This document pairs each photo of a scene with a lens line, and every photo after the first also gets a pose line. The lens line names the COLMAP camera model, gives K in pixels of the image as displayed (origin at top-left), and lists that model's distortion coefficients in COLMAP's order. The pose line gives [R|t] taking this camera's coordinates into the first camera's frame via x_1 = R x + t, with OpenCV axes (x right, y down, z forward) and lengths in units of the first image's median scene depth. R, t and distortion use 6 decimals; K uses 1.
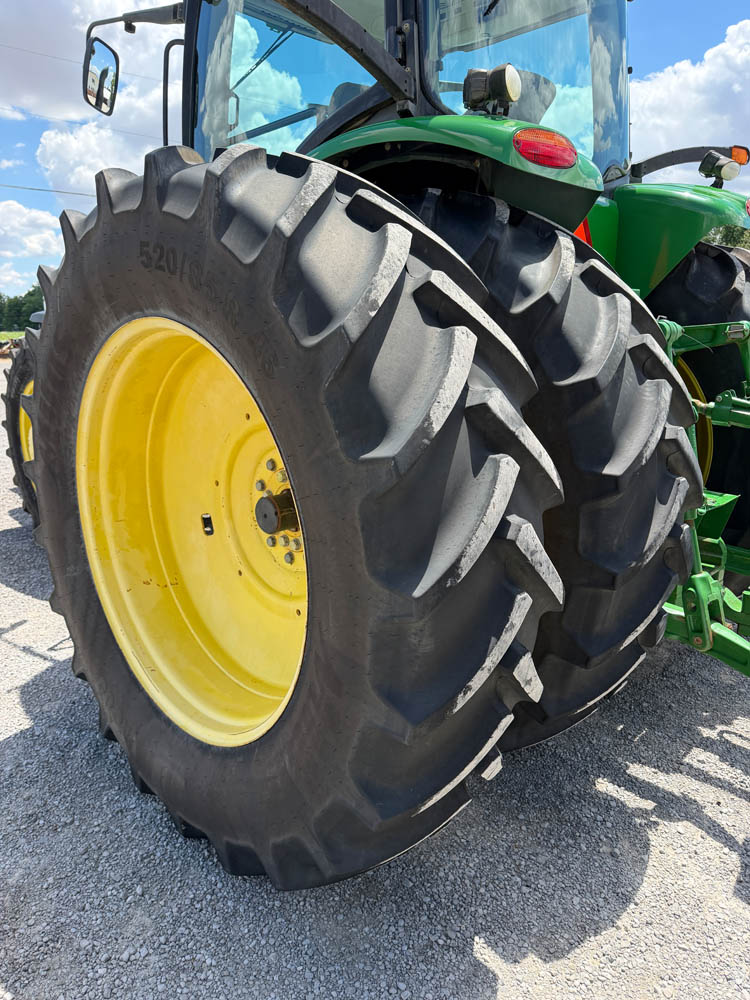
lens RADIAL K [[723.8, 0, 375.0], [0, 723.8, 500.0], [0, 0, 1]] dist [0.004822, 0.002967]
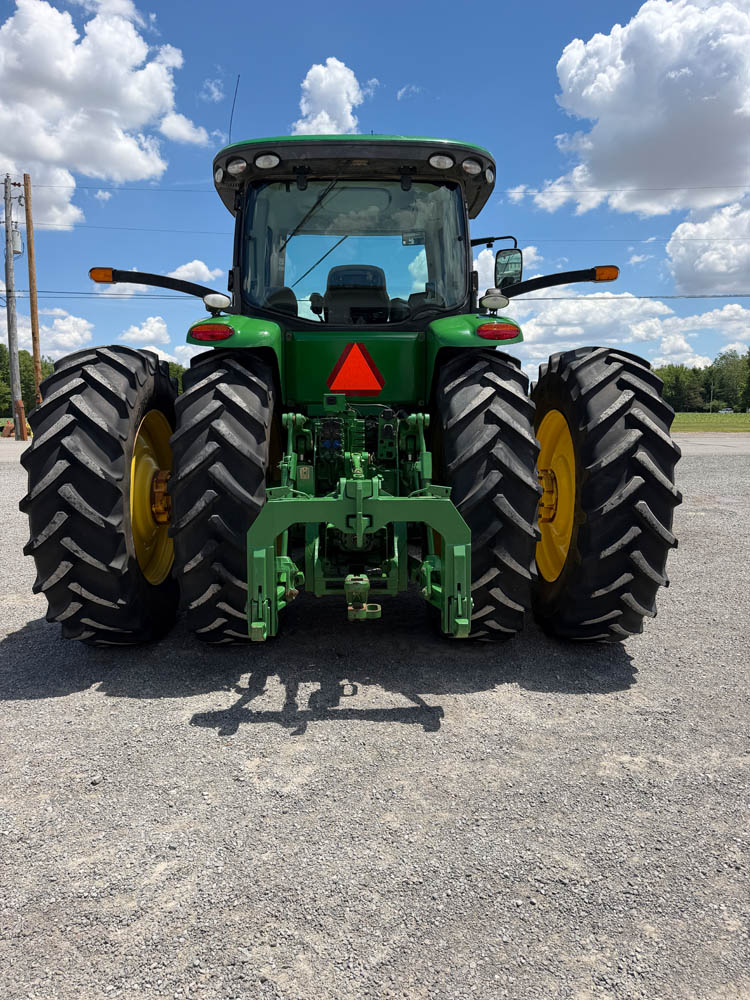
lens RADIAL K [[706.8, 0, 375.0], [0, 706.8, 500.0], [0, 0, 1]] dist [0.044728, -0.082433]
pose [[0.708892, 0.095788, -0.698782, 1.738013], [-0.165709, 0.985622, -0.032999, -0.009760], [0.685575, 0.139188, 0.714573, -0.048712]]
